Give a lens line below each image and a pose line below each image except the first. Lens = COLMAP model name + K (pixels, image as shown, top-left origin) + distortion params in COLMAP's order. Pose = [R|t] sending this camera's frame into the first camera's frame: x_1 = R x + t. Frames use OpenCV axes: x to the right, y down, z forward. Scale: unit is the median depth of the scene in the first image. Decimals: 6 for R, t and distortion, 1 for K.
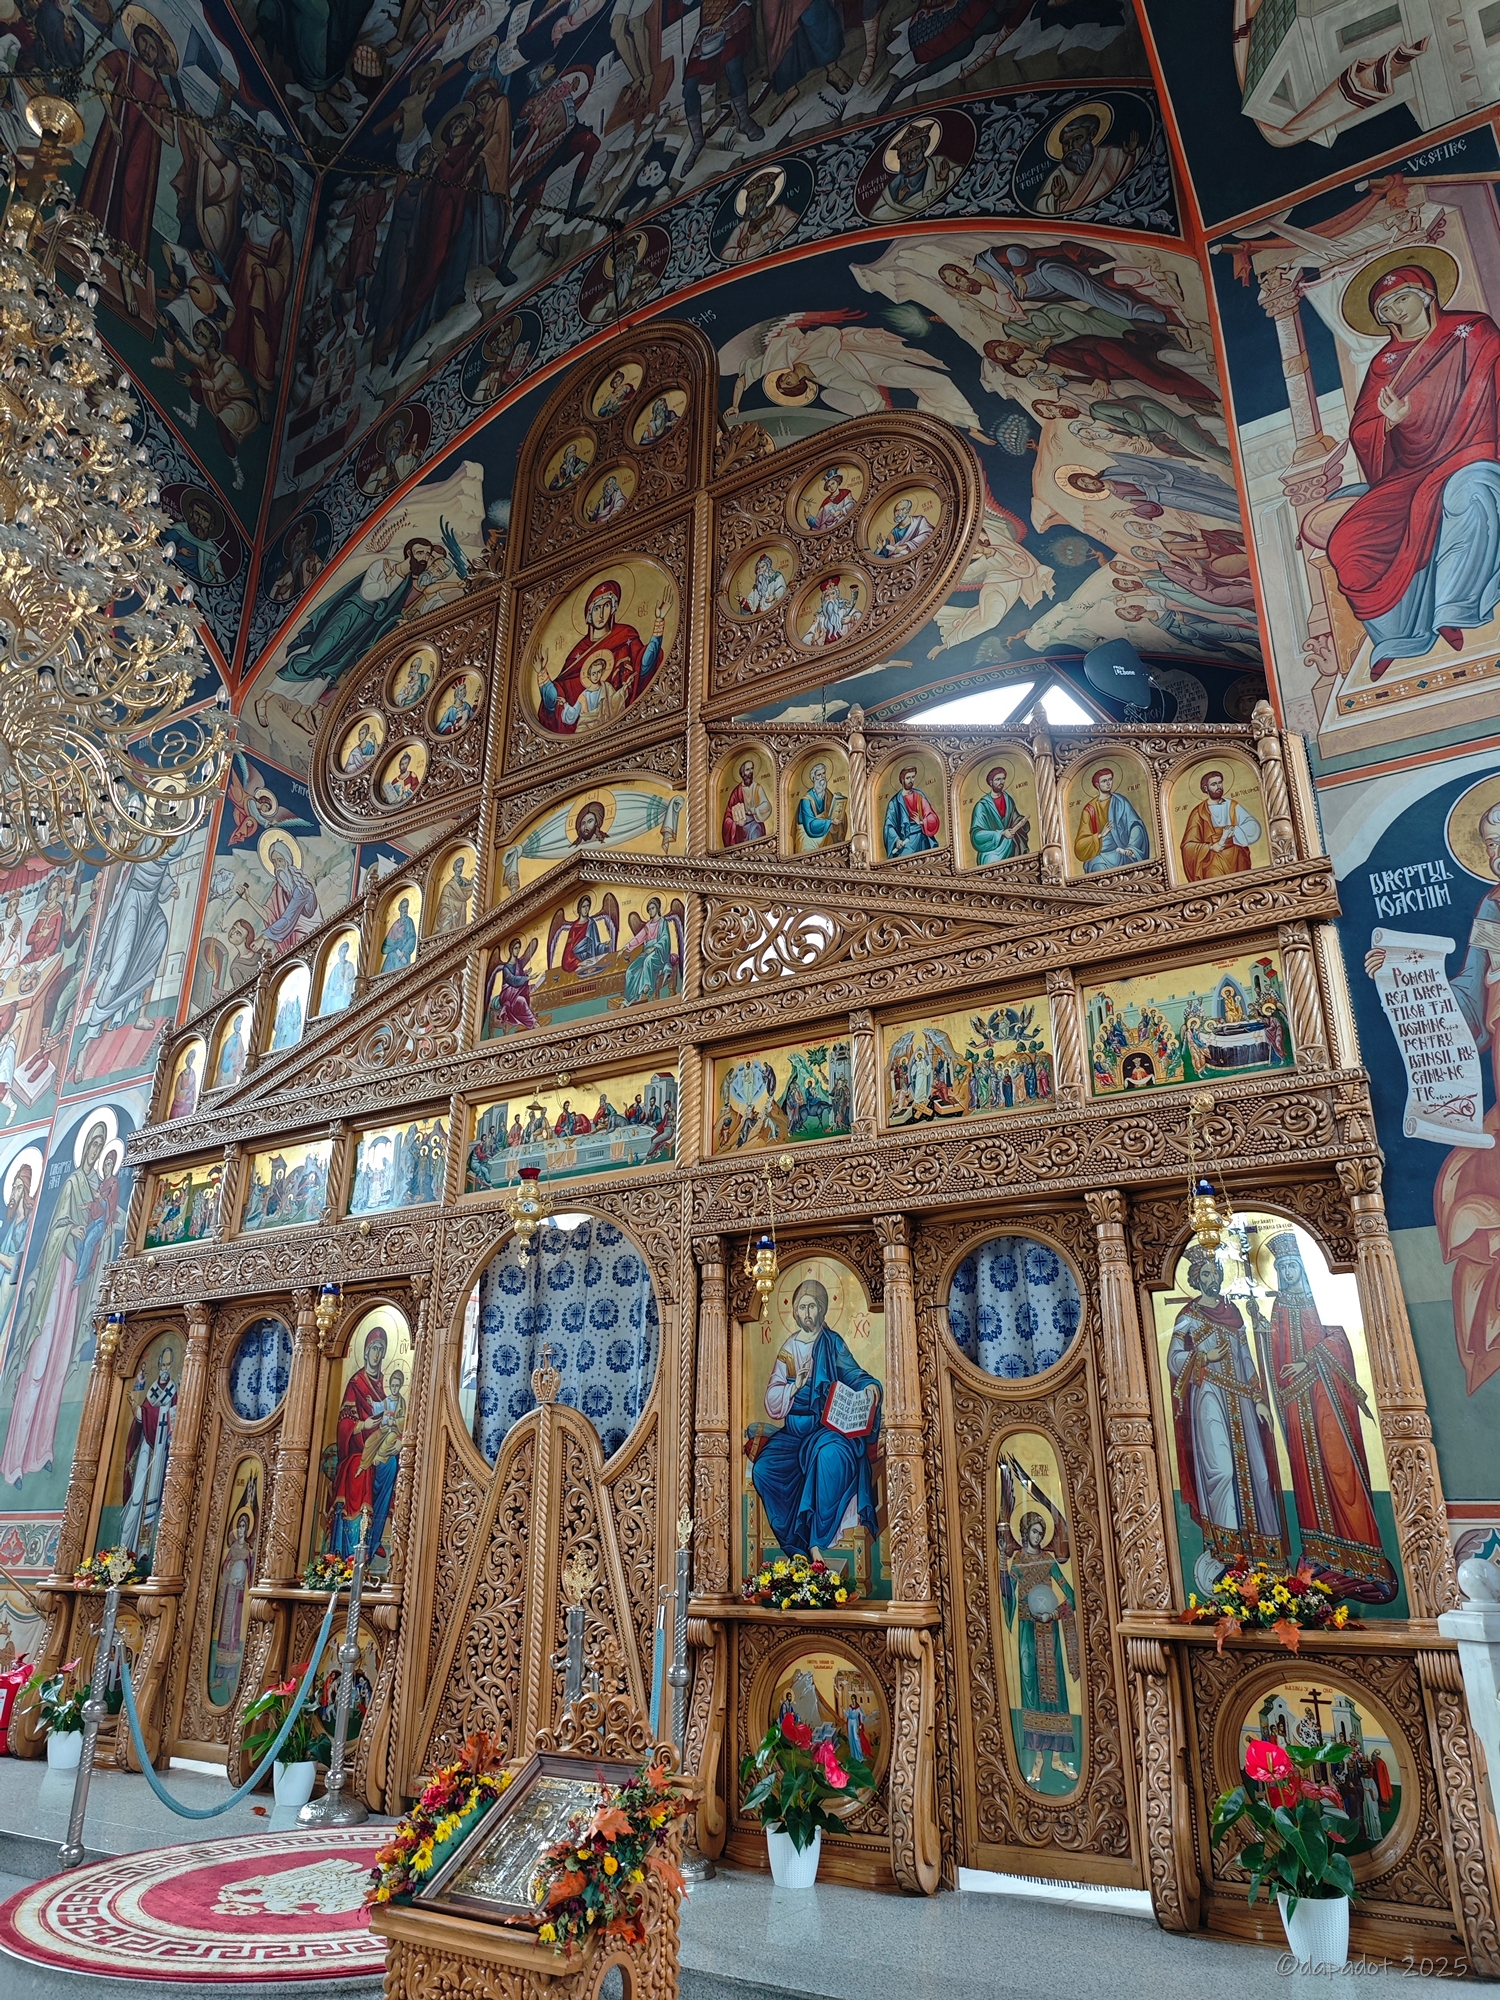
lens RADIAL K [[1354.7, 0, 750.5], [0, 1354.7, 984.7], [0, 0, 1]] dist [0.038840, -0.040767]
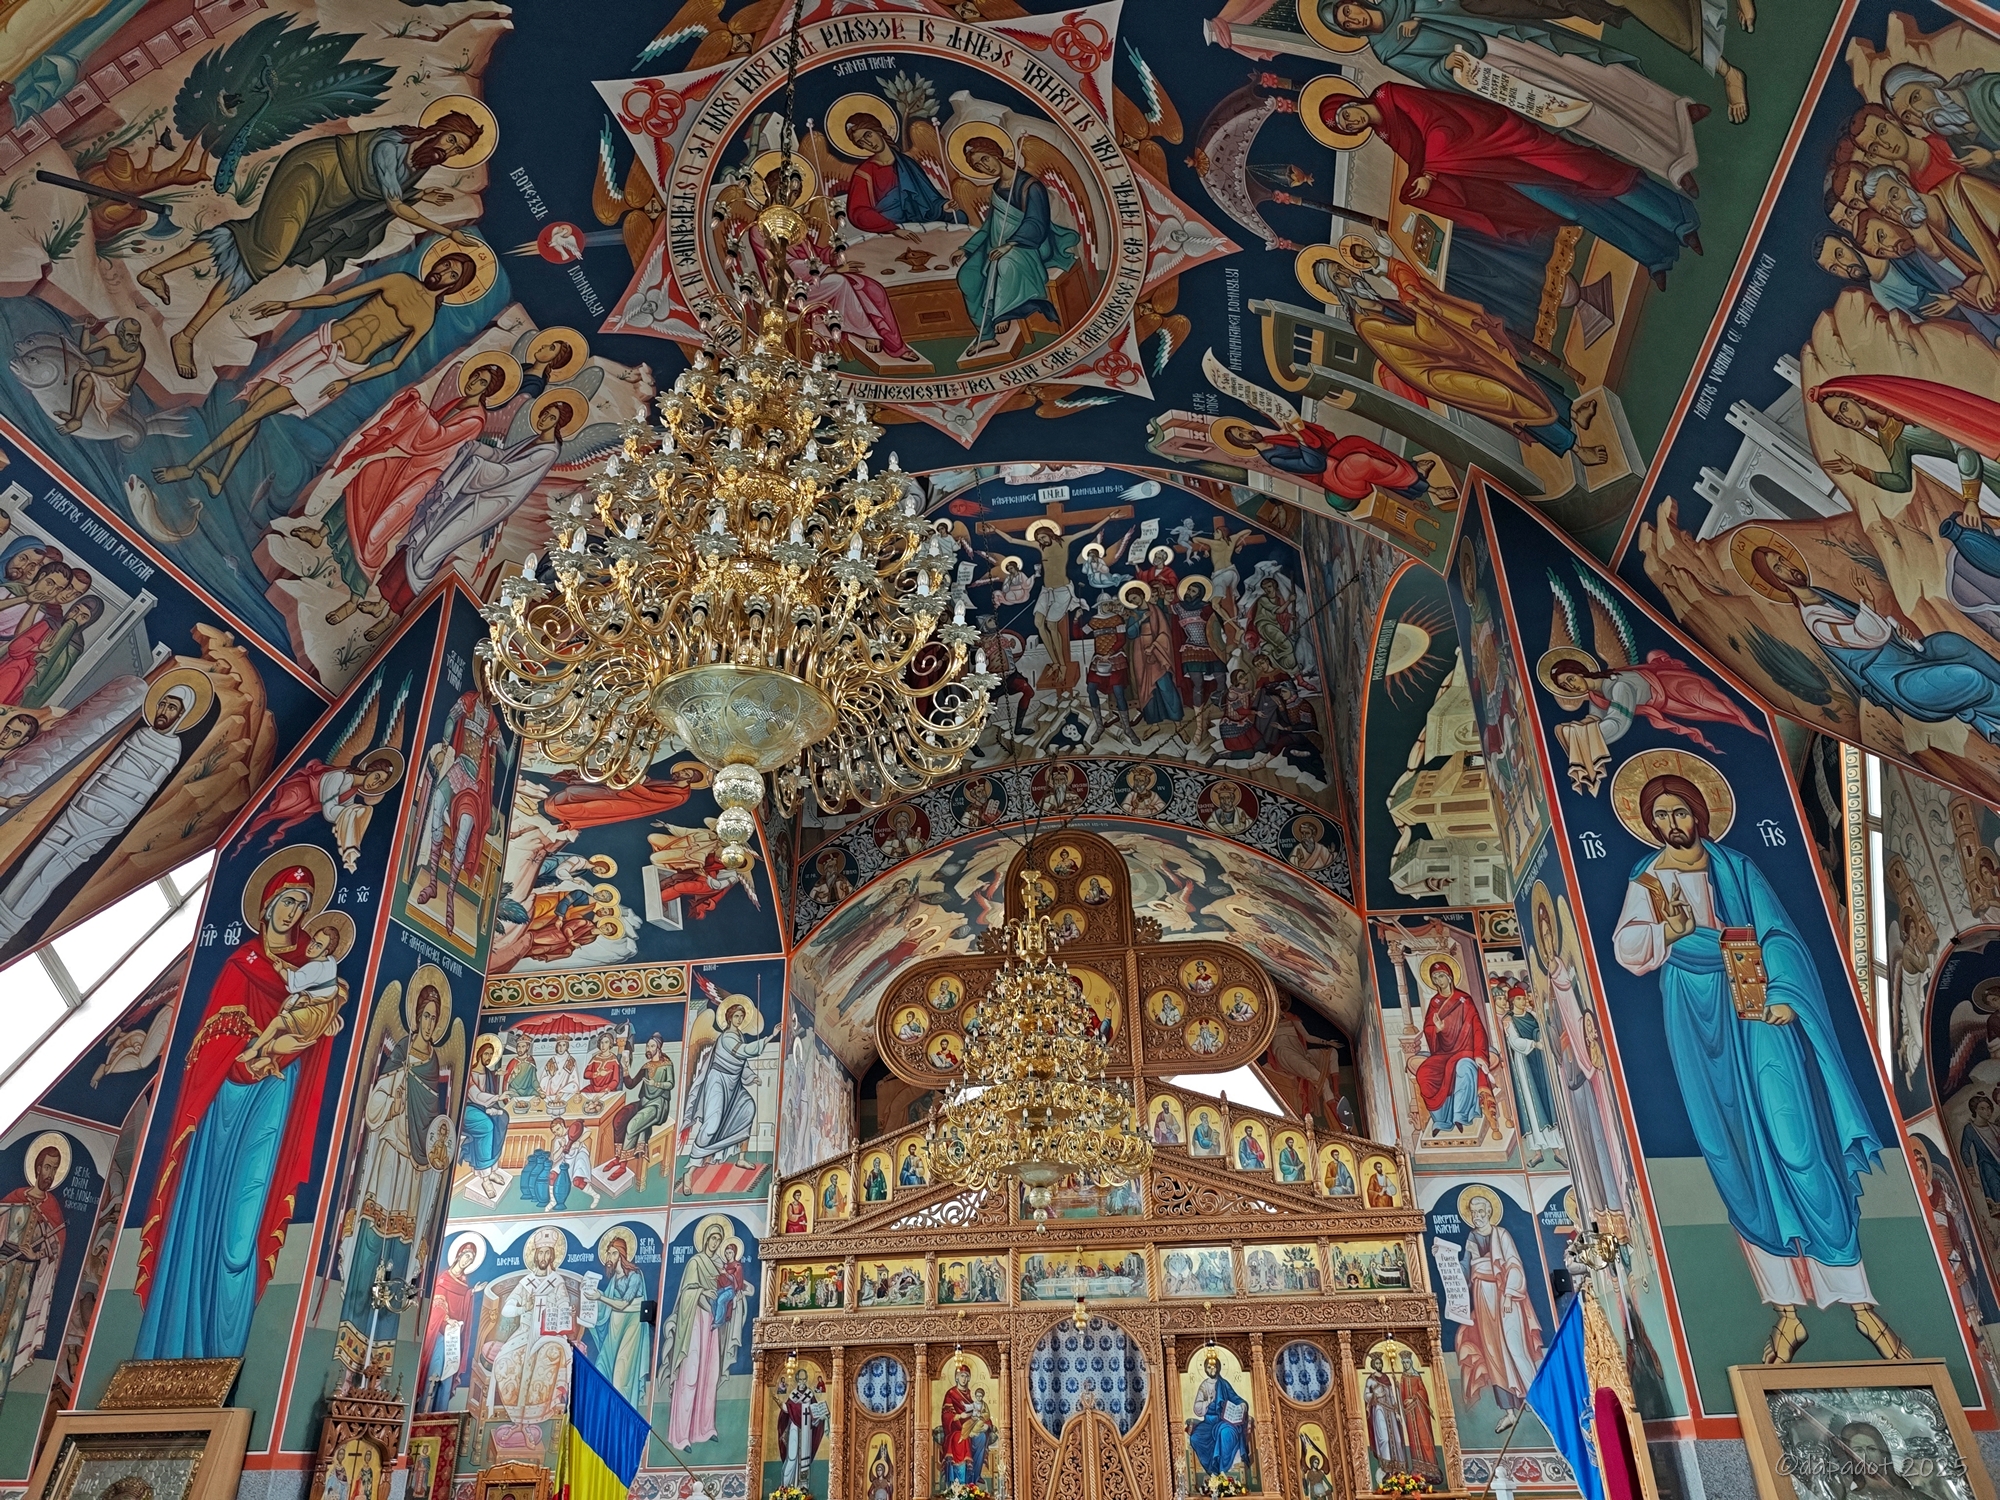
lens RADIAL K [[1347.7, 0, 1001.5], [0, 1347.7, 754.8], [0, 0, 1]] dist [0.028992, -0.032804]
pose [[0.916515, 0.162976, 0.365294, -1.314508], [-0.126131, 0.984393, -0.122727, -0.478340], [-0.379595, 0.066406, 0.922767, -1.117851]]
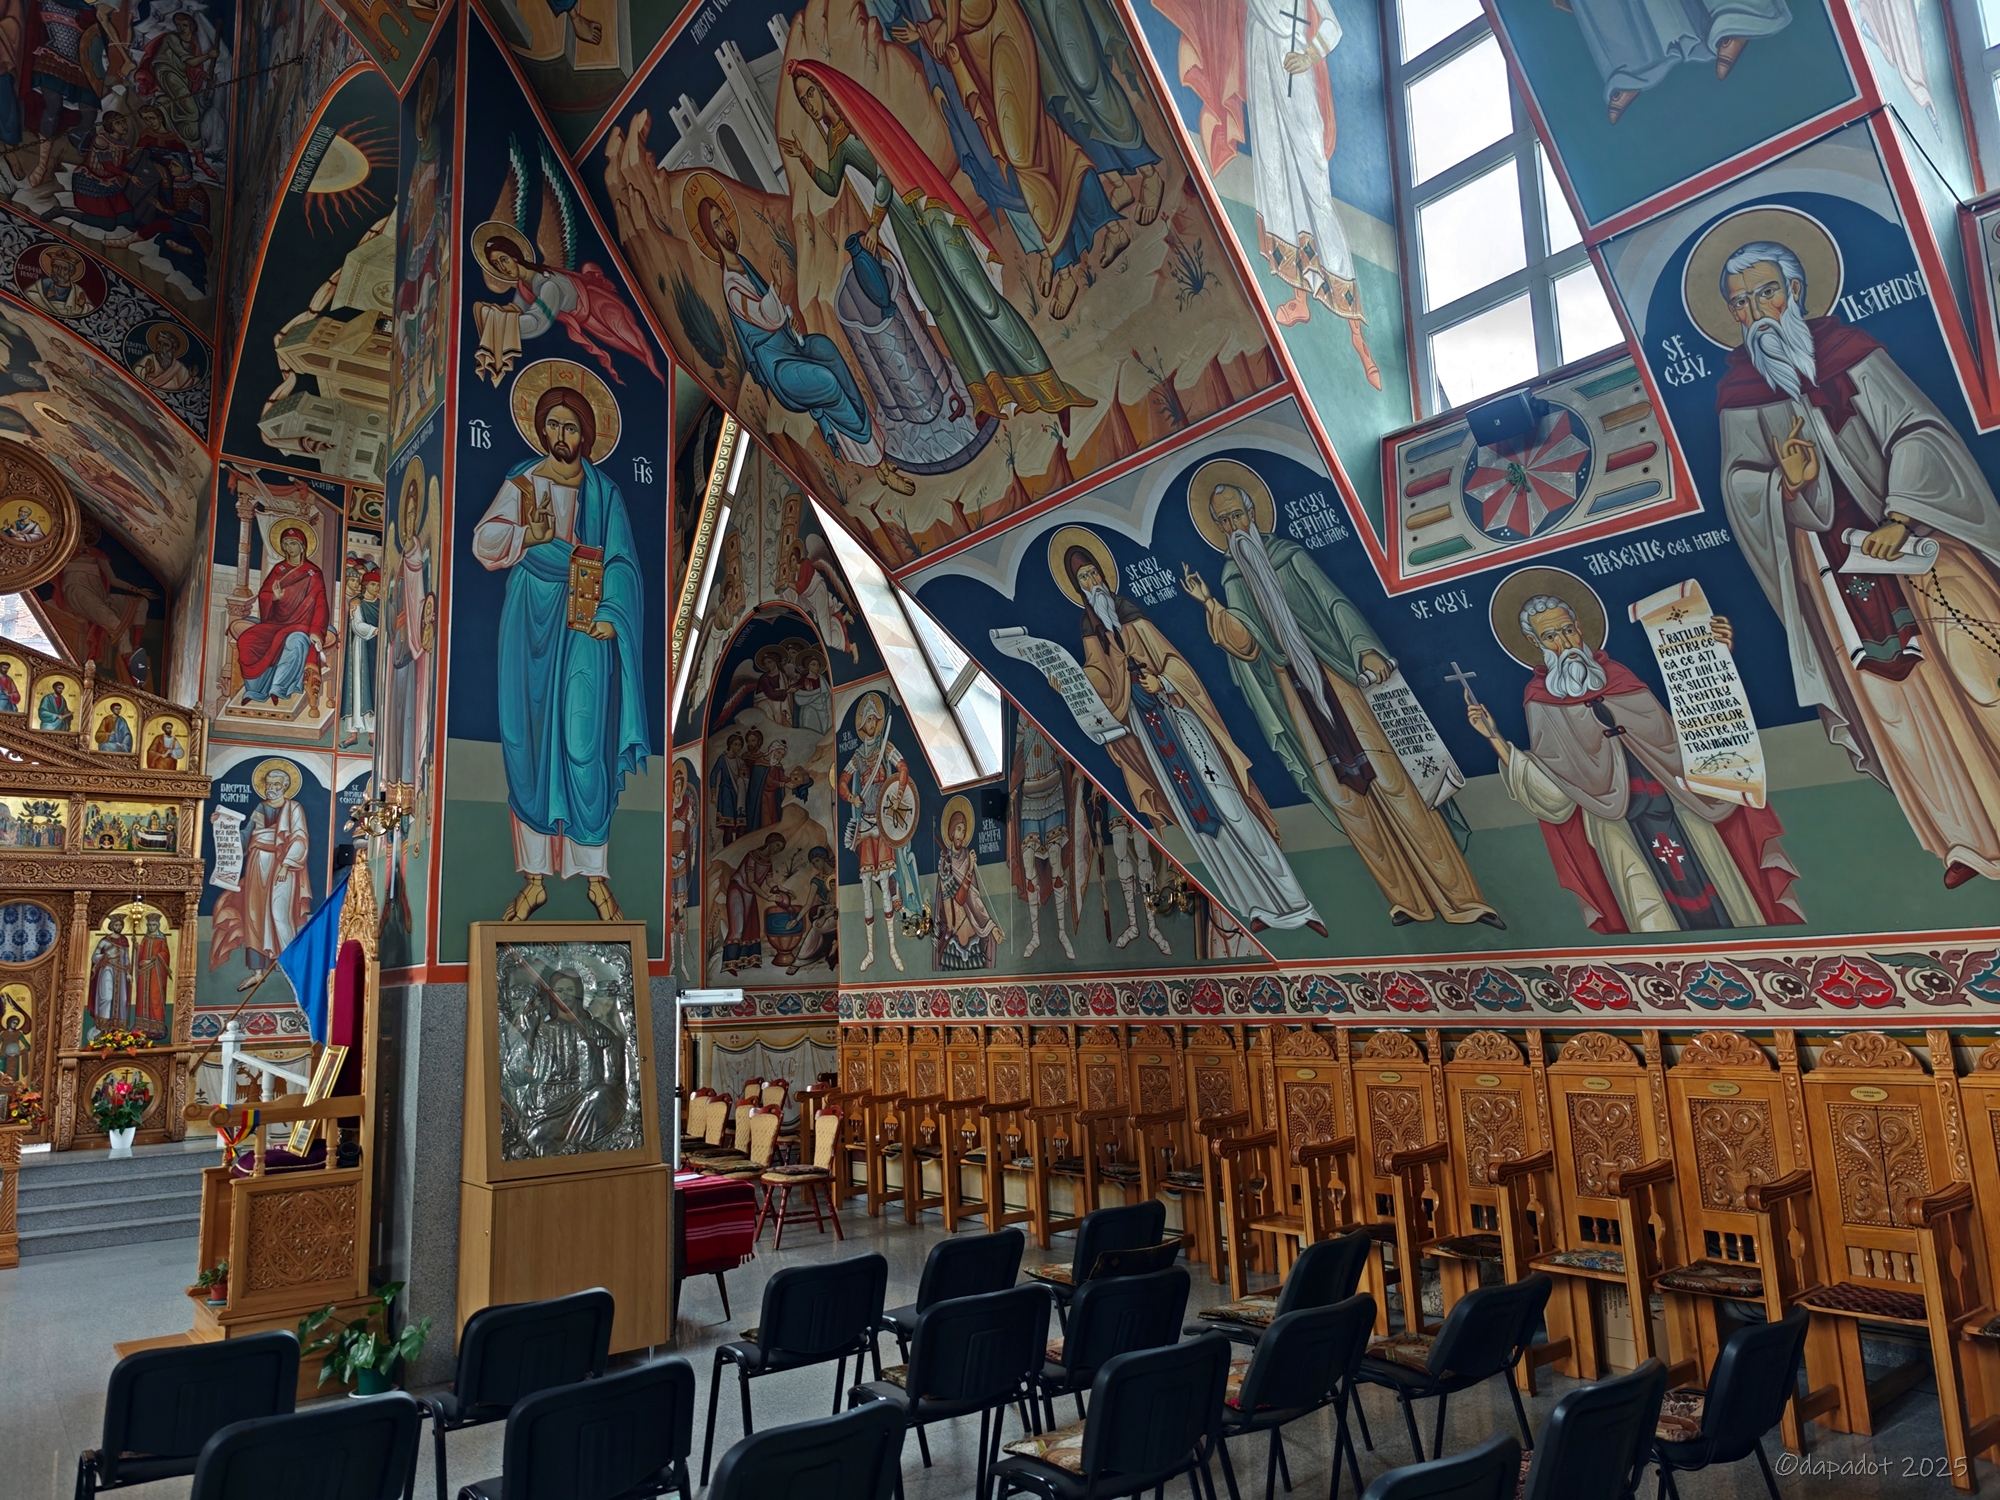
lens RADIAL K [[1352.2, 0, 1002.2], [0, 1352.2, 747.0], [0, 0, 1]] dist [0.027293, -0.028954]
pose [[0.338928, 0.147113, 0.929239, -1.283690], [-0.316467, 0.947970, -0.034651, -0.457537], [-0.885989, -0.282329, 0.367850, -1.115878]]
